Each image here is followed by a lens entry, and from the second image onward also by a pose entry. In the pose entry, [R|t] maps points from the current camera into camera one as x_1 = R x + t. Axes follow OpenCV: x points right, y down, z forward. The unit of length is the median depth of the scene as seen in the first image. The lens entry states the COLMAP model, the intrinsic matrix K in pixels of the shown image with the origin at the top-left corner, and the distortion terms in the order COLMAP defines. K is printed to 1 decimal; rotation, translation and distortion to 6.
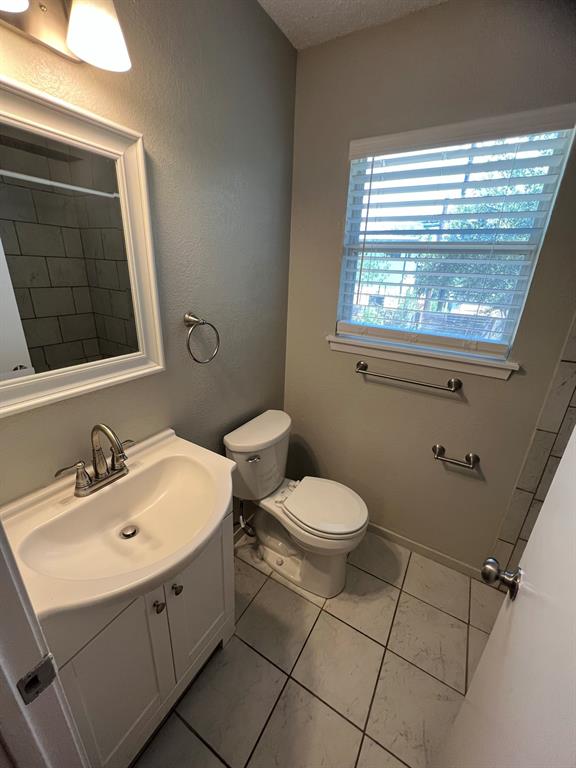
lens RADIAL K [[308.4, 0, 291.4], [0, 308.4, 385.2], [0, 0, 1]] dist [-0.000074, 0.001337]
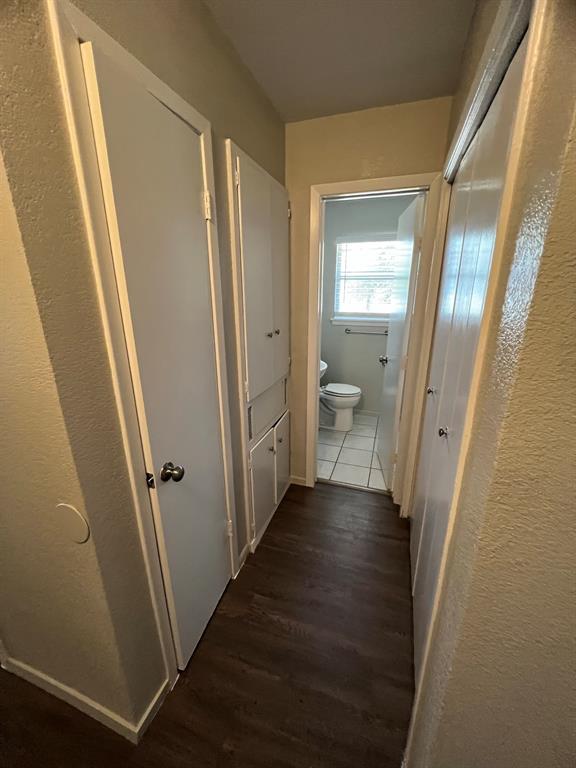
lens RADIAL K [[308.4, 0, 290.3], [0, 308.4, 381.6], [0, 0, 1]] dist [-0.000074, 0.001337]
pose [[0.977532, -0.099692, 0.185720, -0.723003], [0.110870, 0.992537, -0.050783, 0.429014], [-0.179271, 0.070233, 0.981290, -1.239015]]
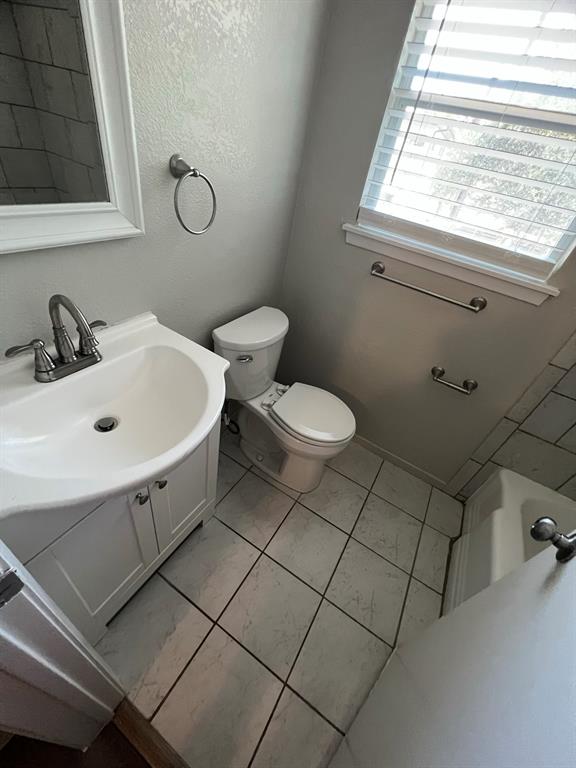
lens RADIAL K [[308.4, 0, 291.6], [0, 308.4, 383.4], [0, 0, 1]] dist [-0.000074, 0.001337]
pose [[0.990741, 0.109678, 0.080018, -0.052694], [-0.128773, 0.945860, 0.297936, 0.019657], [-0.043008, -0.305482, 0.951226, 0.109999]]
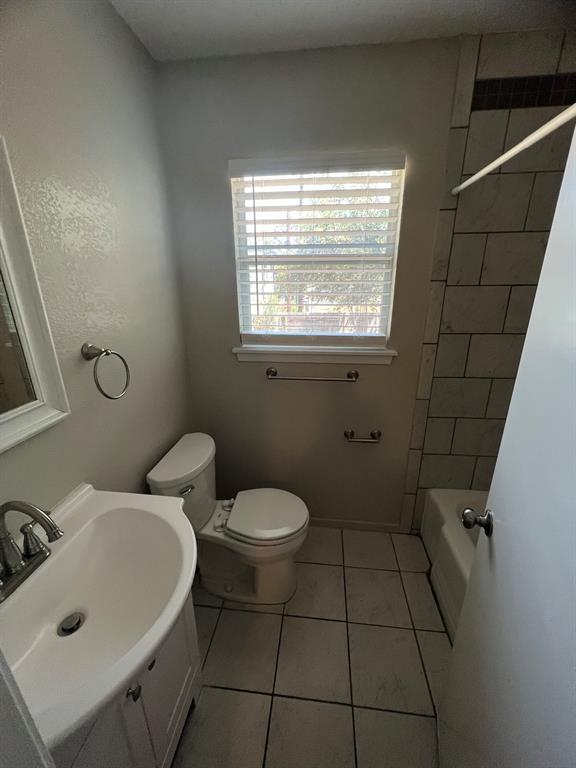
lens RADIAL K [[308.4, 0, 290.9], [0, 308.4, 386.1], [0, 0, 1]] dist [-0.000074, 0.001337]
pose [[0.910009, -0.176972, 0.374919, -0.133021], [0.186372, 0.982414, 0.011363, -0.019877], [-0.370337, 0.059534, 0.926988, 0.009866]]
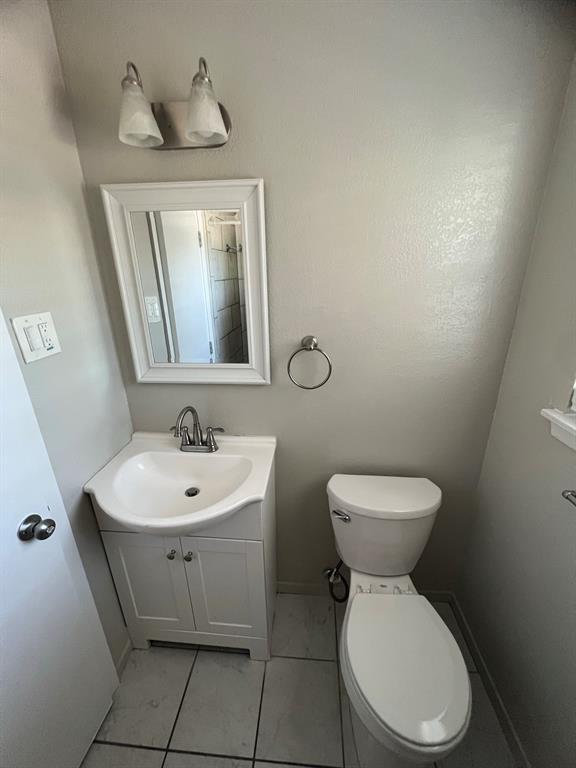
lens RADIAL K [[308.4, 0, 291.3], [0, 308.4, 385.5], [0, 0, 1]] dist [-0.000074, 0.001337]
pose [[0.446358, 0.269772, -0.853222, 0.438032], [-0.294147, 0.944724, 0.144822, -0.177117], [0.845129, 0.186330, 0.501038, 0.408484]]
